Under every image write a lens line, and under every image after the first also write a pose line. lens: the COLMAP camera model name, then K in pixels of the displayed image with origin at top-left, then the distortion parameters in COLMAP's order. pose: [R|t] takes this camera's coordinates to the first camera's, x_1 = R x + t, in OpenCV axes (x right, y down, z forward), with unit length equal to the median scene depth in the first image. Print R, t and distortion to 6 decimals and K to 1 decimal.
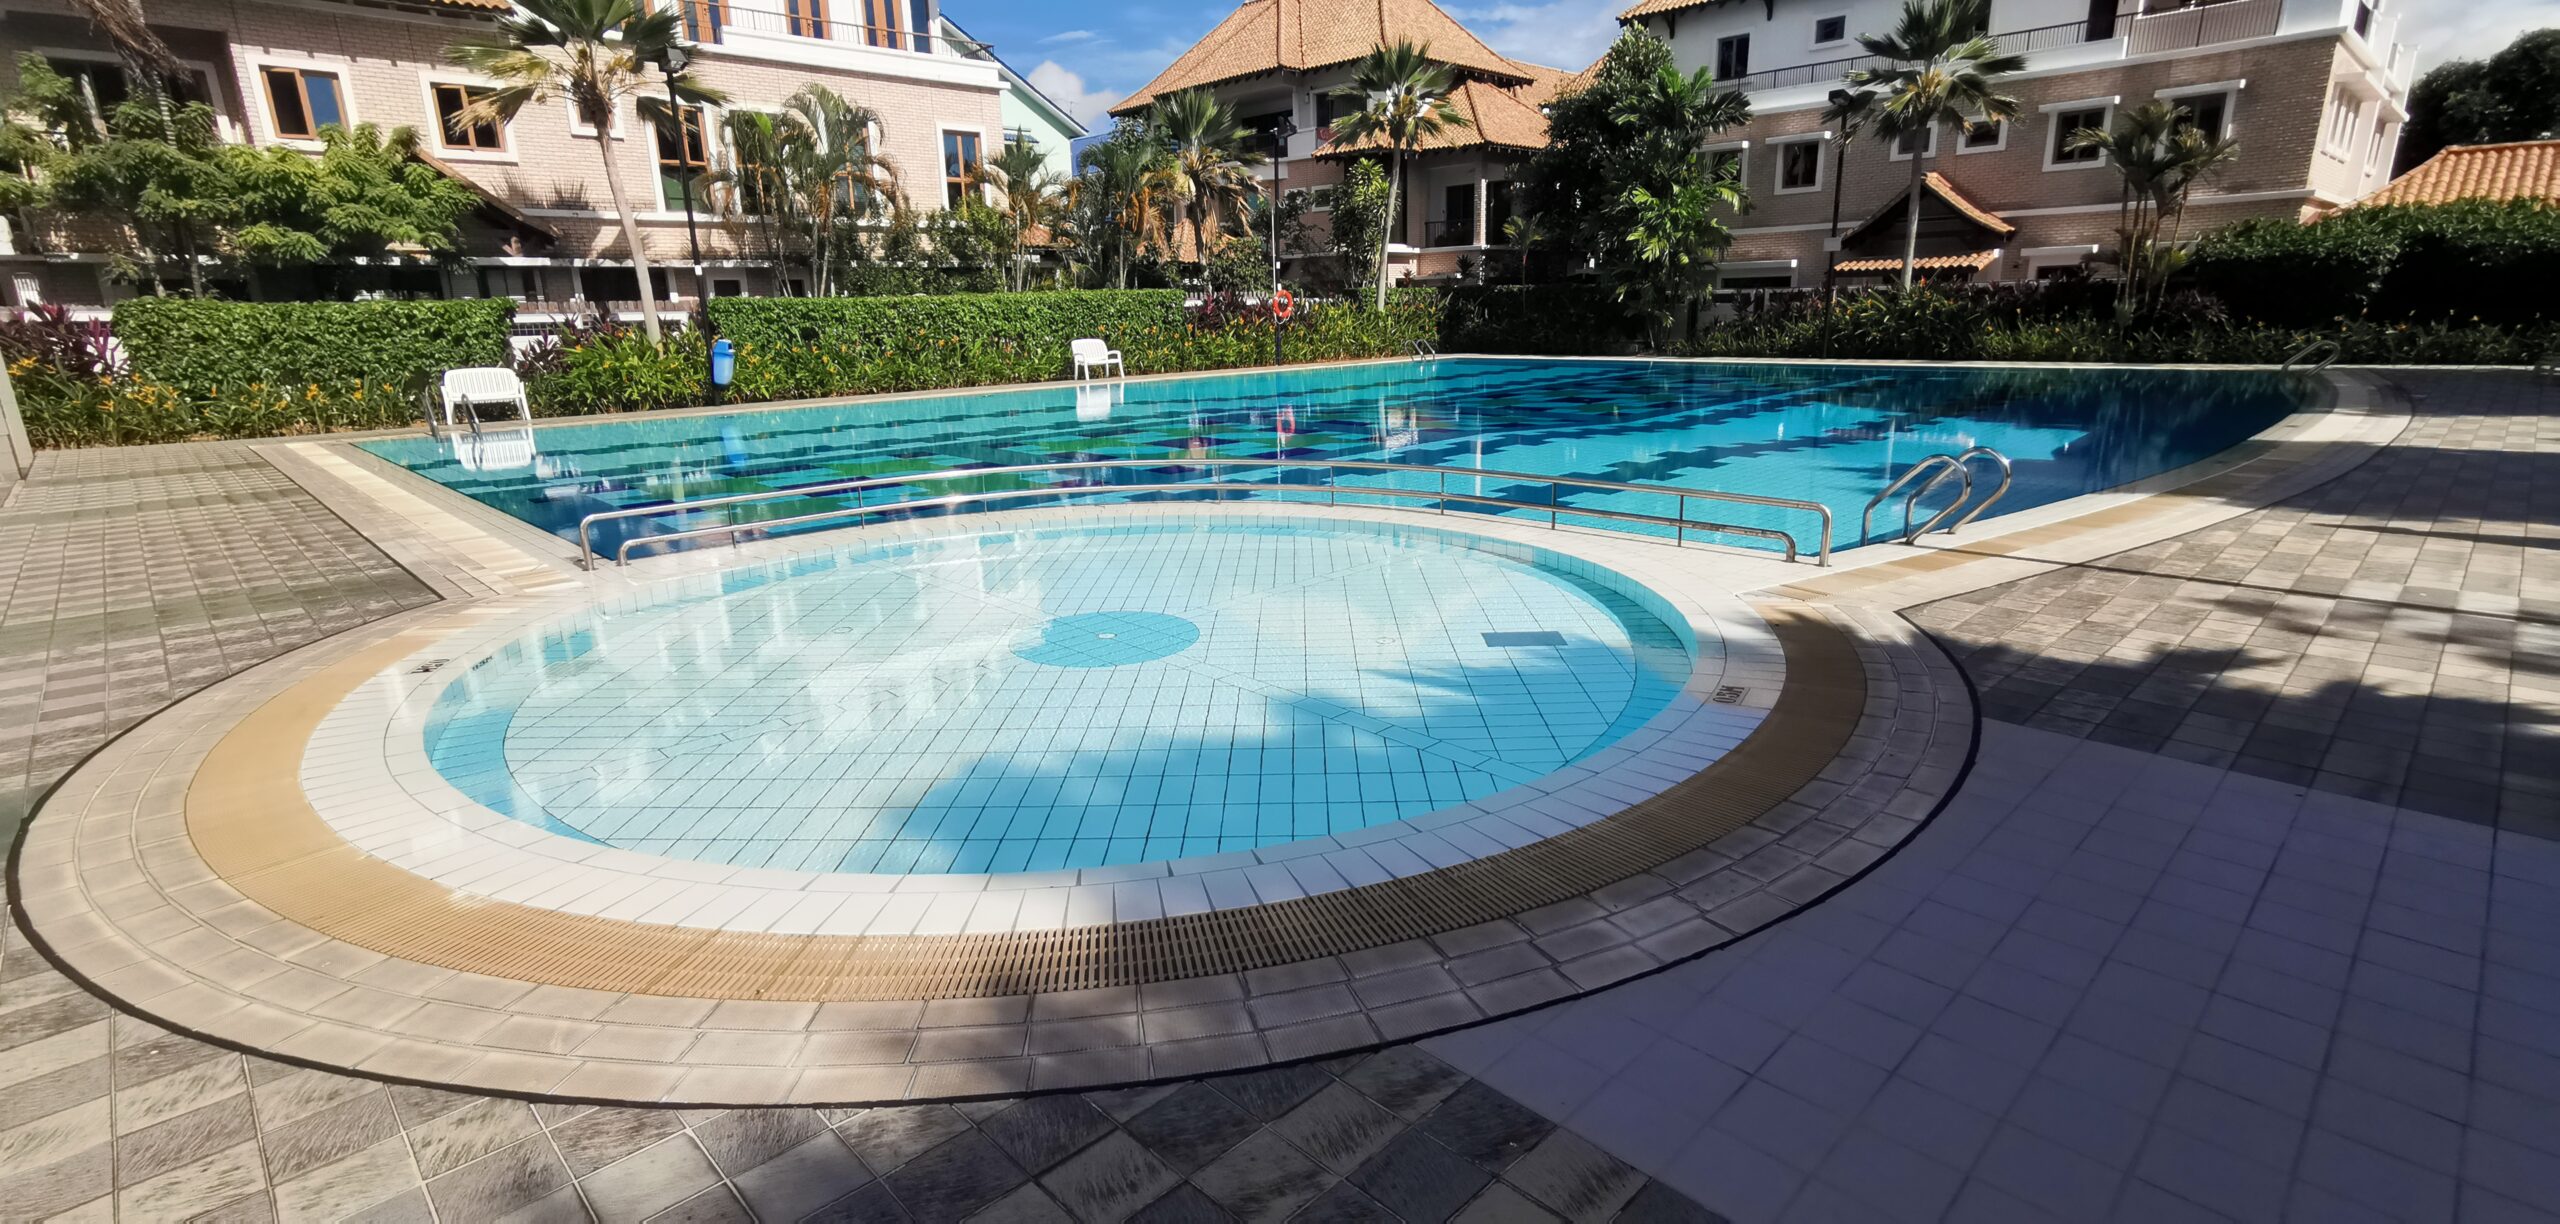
lens RADIAL K [[1191.9, 0, 1285.0], [0, 1191.9, 608.0], [0, 0, 1]] dist [-0.006313, 0.013818]
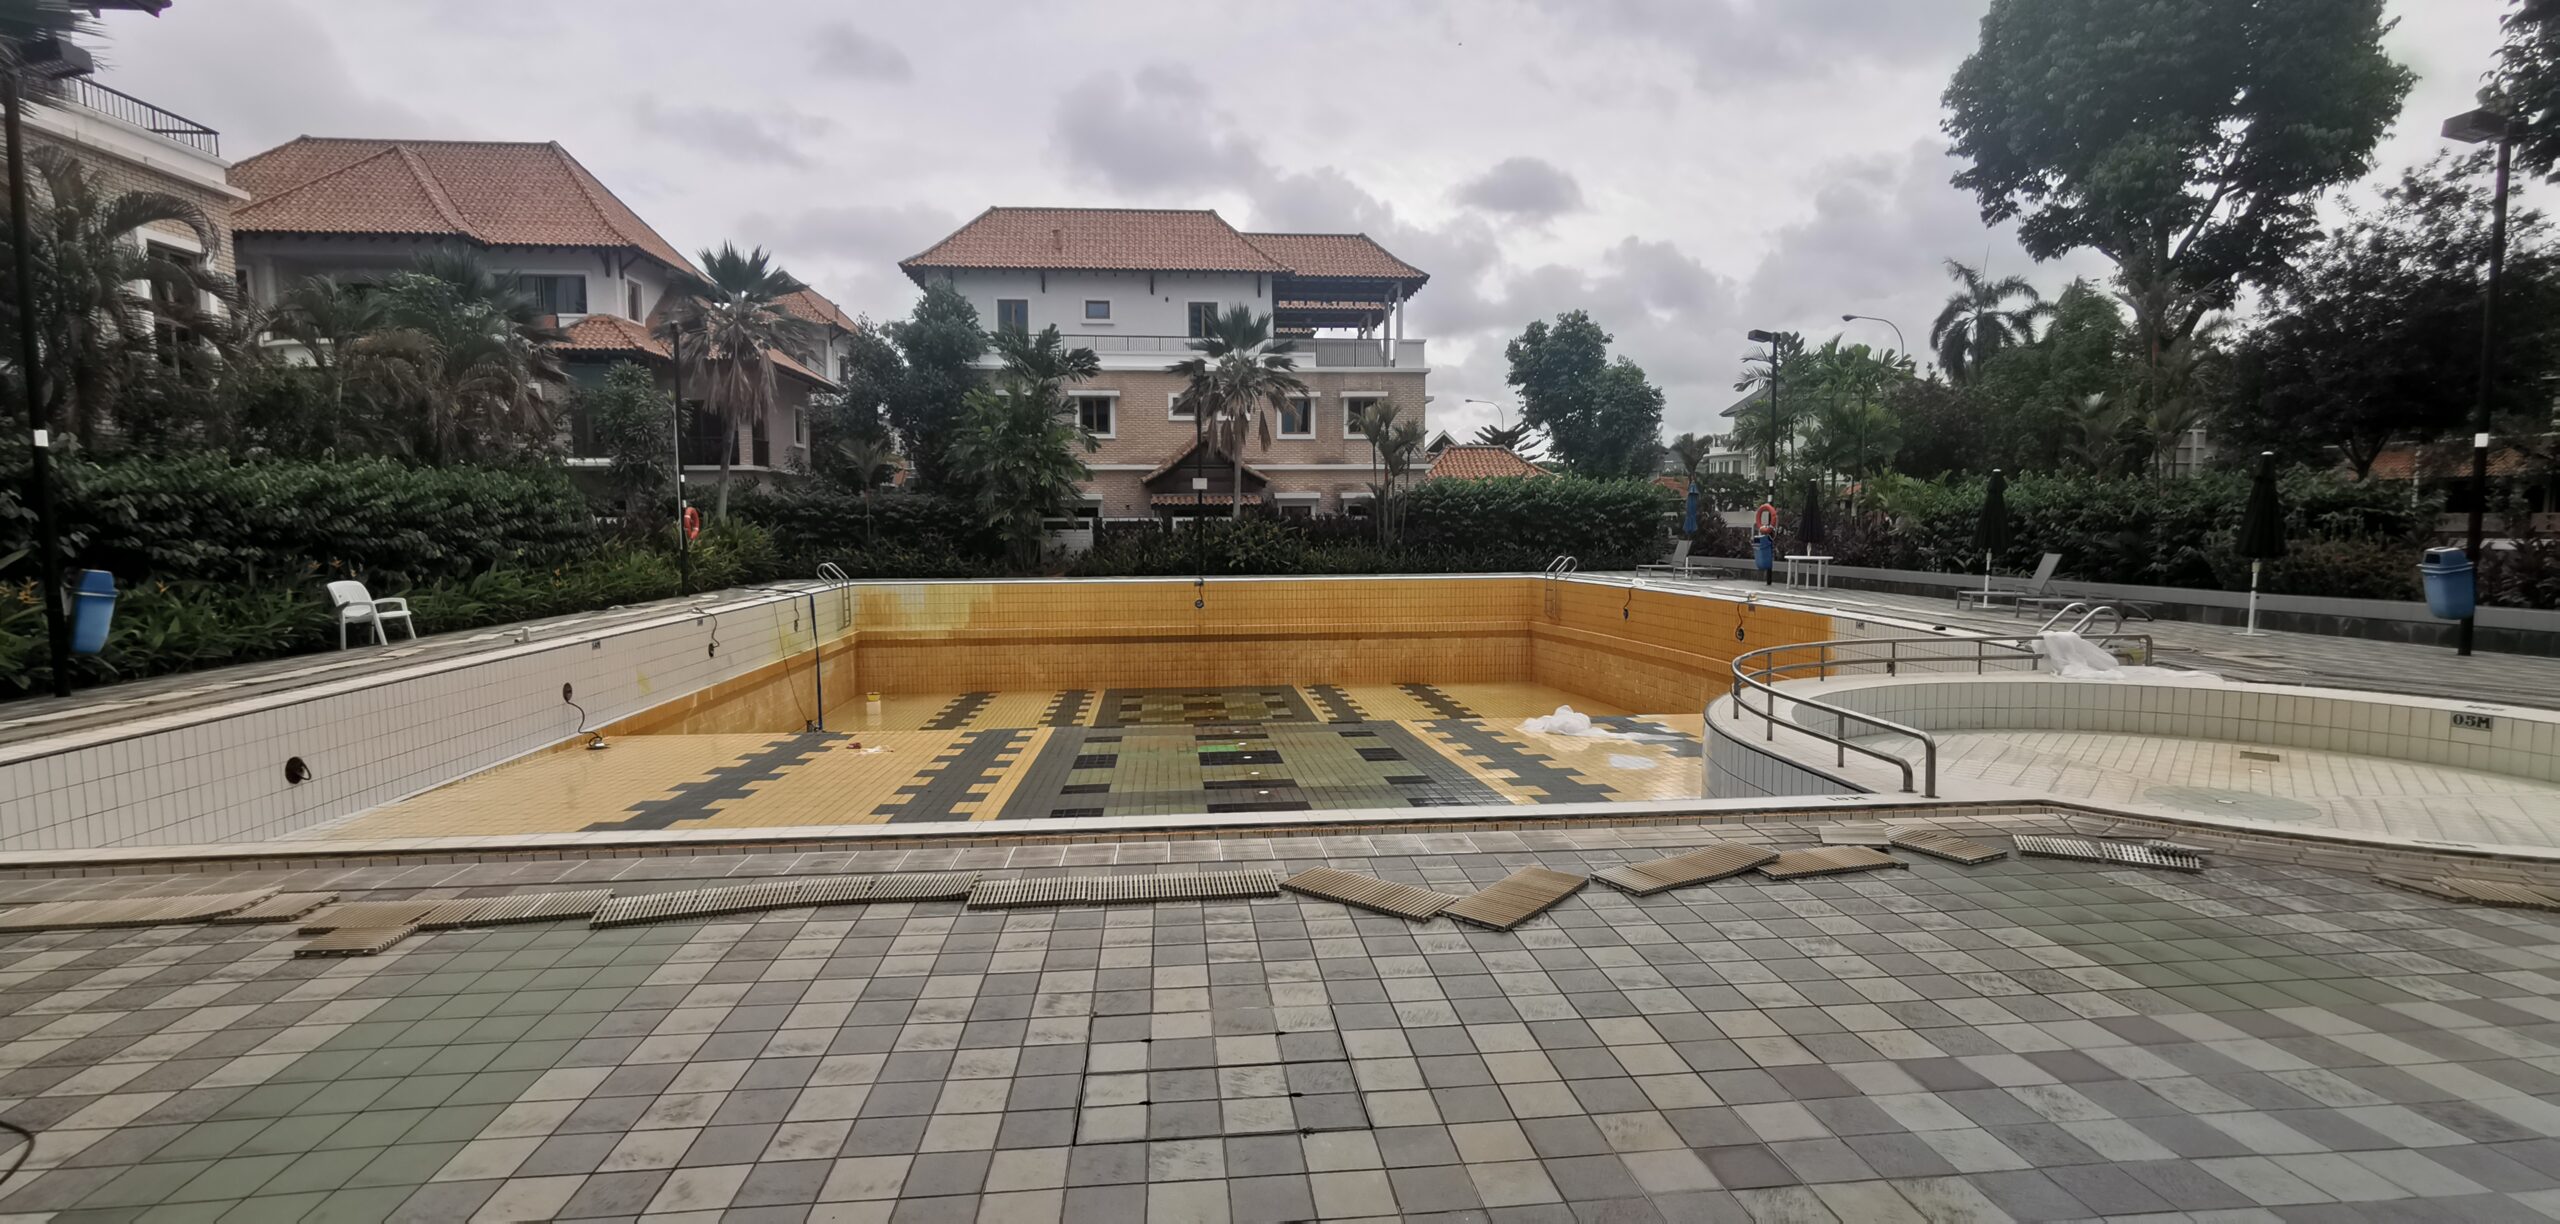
lens RADIAL K [[1177.7, 0, 1280.0], [0, 1177.7, 612.0], [0, 0, 1]] dist [-0.005253, 0.012179]
pose [[0.627221, -0.041533, 0.777733, -0.413771], [0.183499, 0.978346, -0.095741, -0.046179], [-0.756916, 0.202764, 0.621260, 0.214307]]
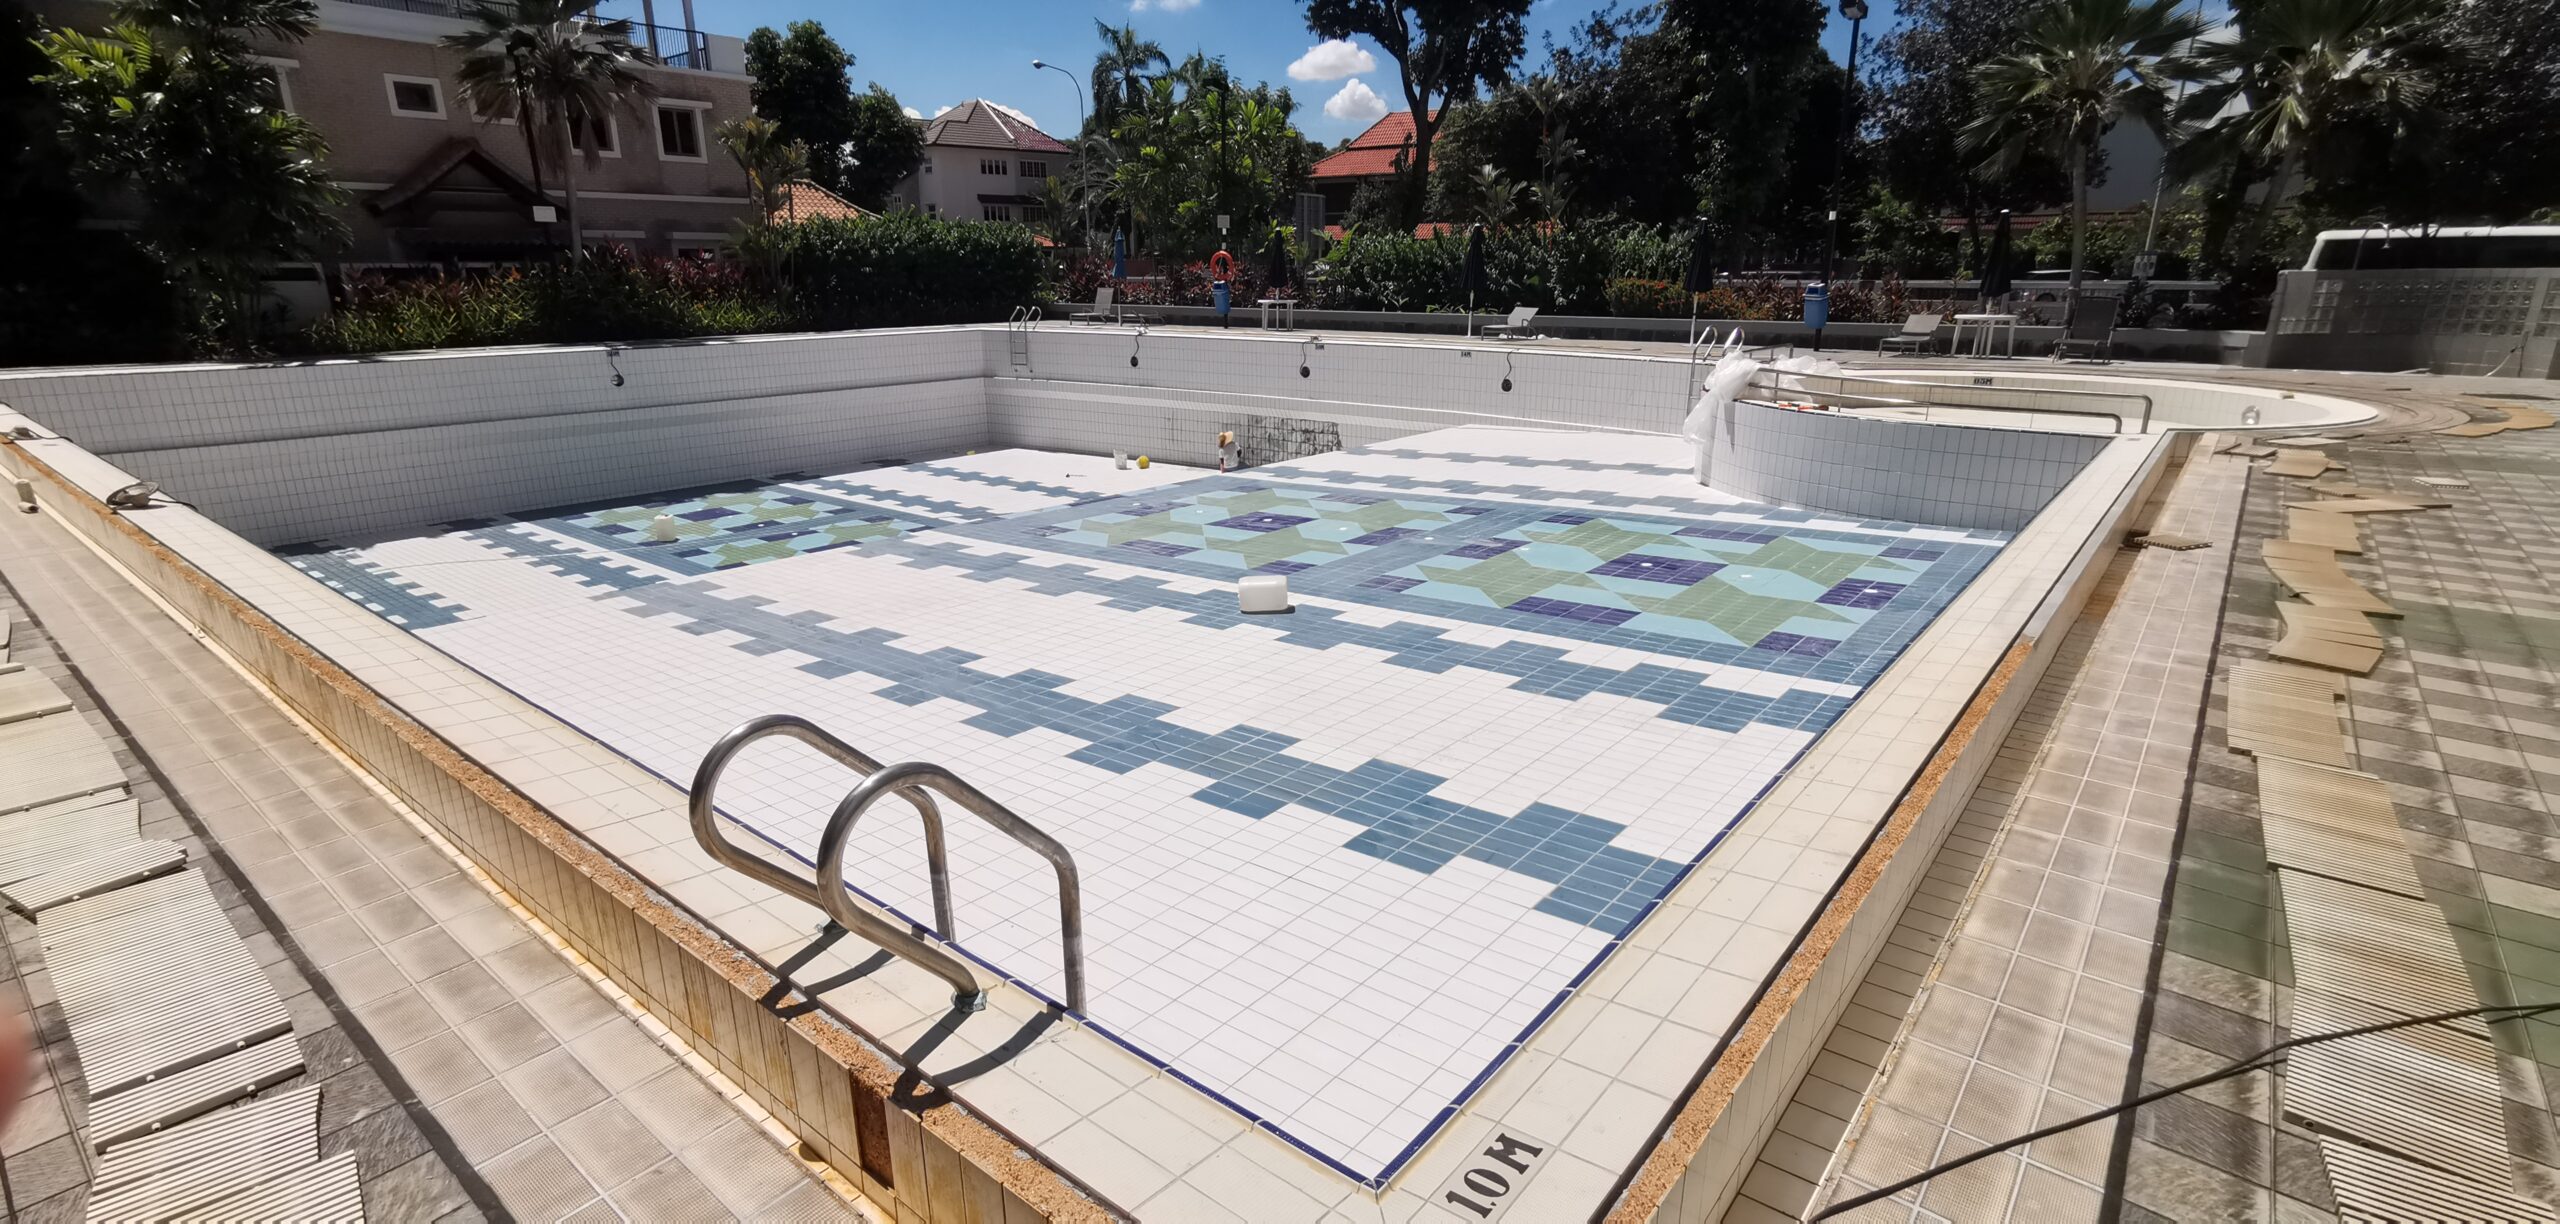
lens RADIAL K [[1185.3, 0, 1280.0], [0, 1185.3, 612.0], [0, 0, 1]] dist [-0.006892, 0.013525]
pose [[-0.112070, -0.255388, 0.960321, -0.515181], [0.251208, 0.927738, 0.276039, -0.132615], [-0.961423, 0.272176, -0.039816, 0.574393]]
